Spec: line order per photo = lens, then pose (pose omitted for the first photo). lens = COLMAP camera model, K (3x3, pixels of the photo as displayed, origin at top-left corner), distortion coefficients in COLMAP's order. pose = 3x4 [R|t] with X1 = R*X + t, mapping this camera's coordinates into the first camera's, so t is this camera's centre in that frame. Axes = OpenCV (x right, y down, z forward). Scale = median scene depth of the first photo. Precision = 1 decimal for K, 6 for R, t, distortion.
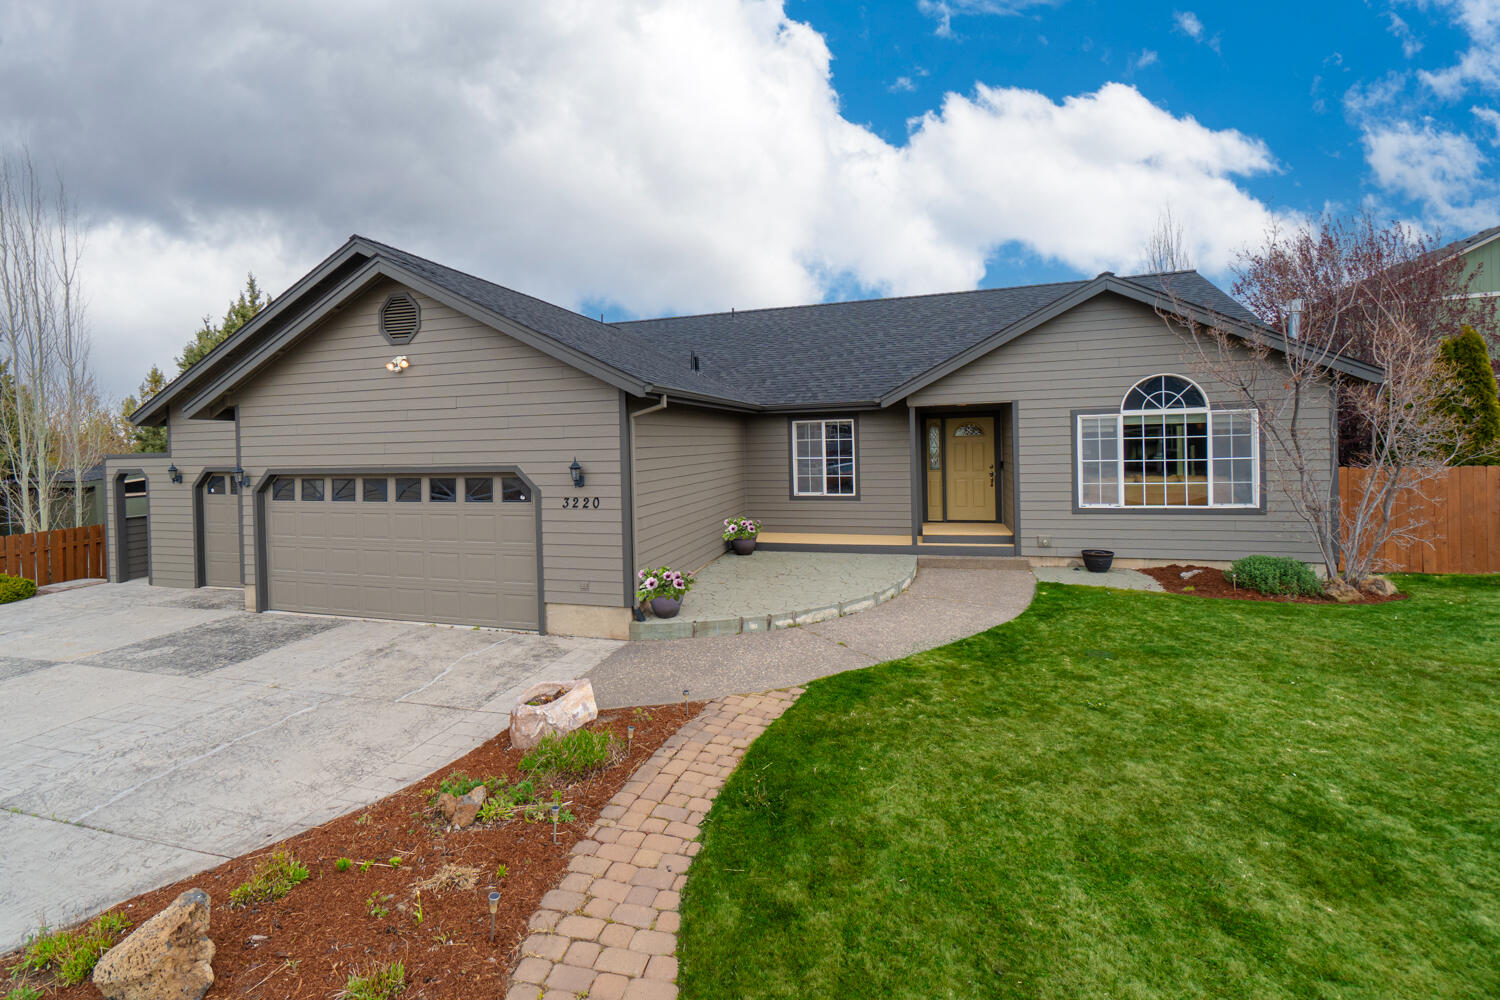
lens RADIAL K [[671.8, 0, 672.4], [0, 671.8, 433.9], [0, 0, 1]] dist [-0.001315, -0.000062]
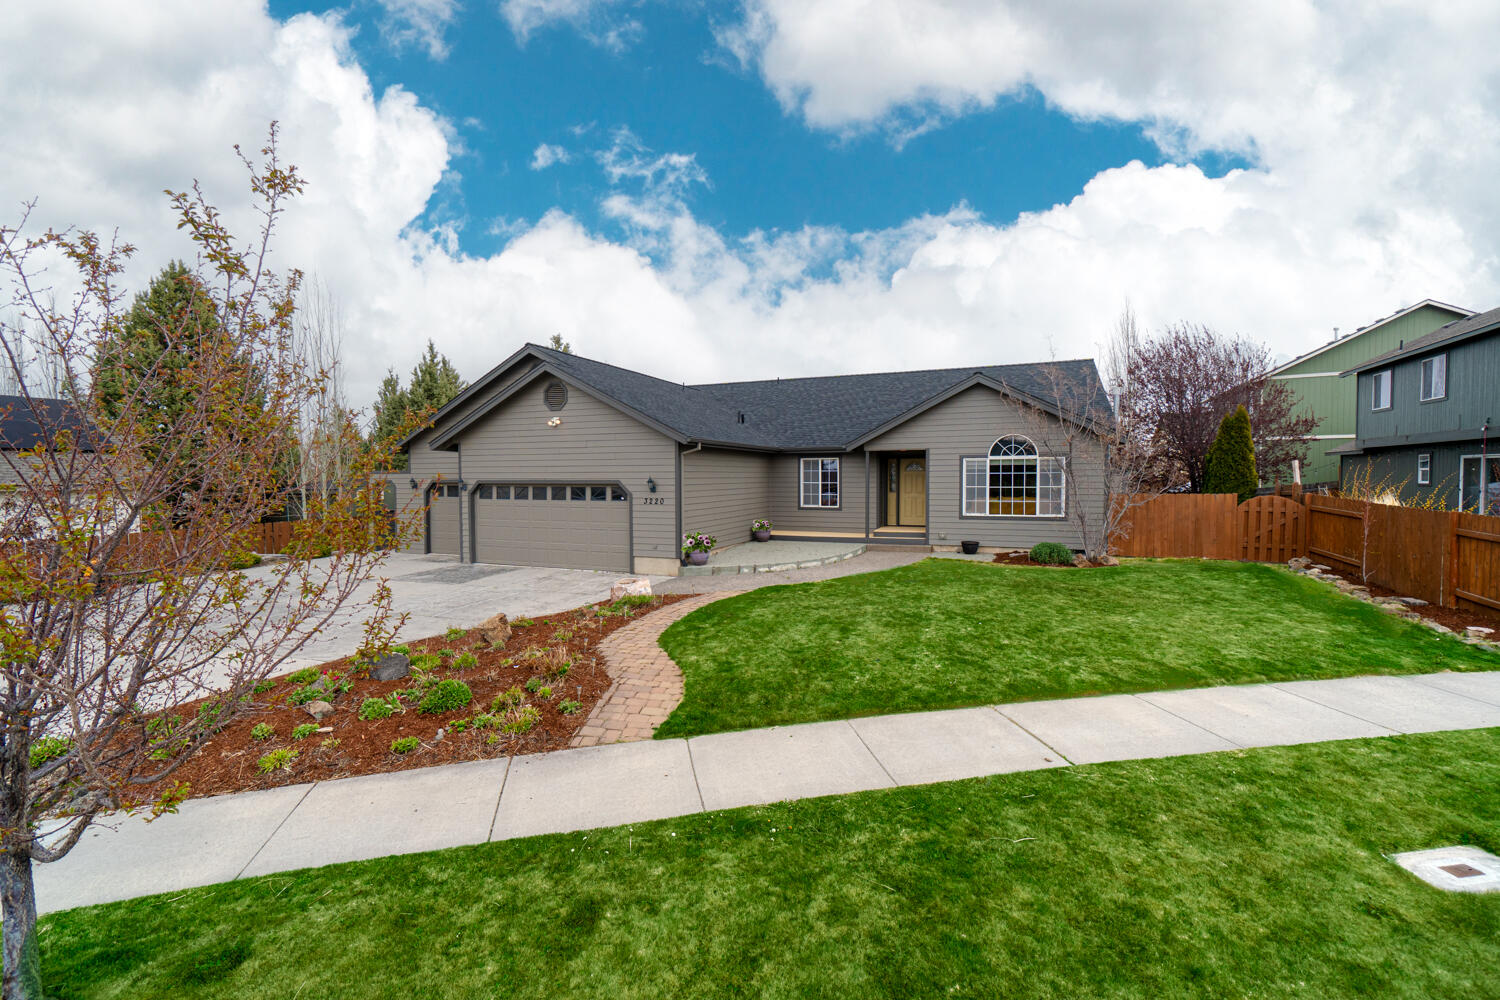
lens RADIAL K [[646.6, 0, 752.7], [0, 646.6, 481.6], [0, 0, 1]] dist [-0.005957, -0.000125]
pose [[0.998729, 0.021728, -0.045475, 0.174914], [-0.020755, 0.999548, 0.021761, 0.004899], [0.045928, -0.020789, 0.998728, -0.613031]]
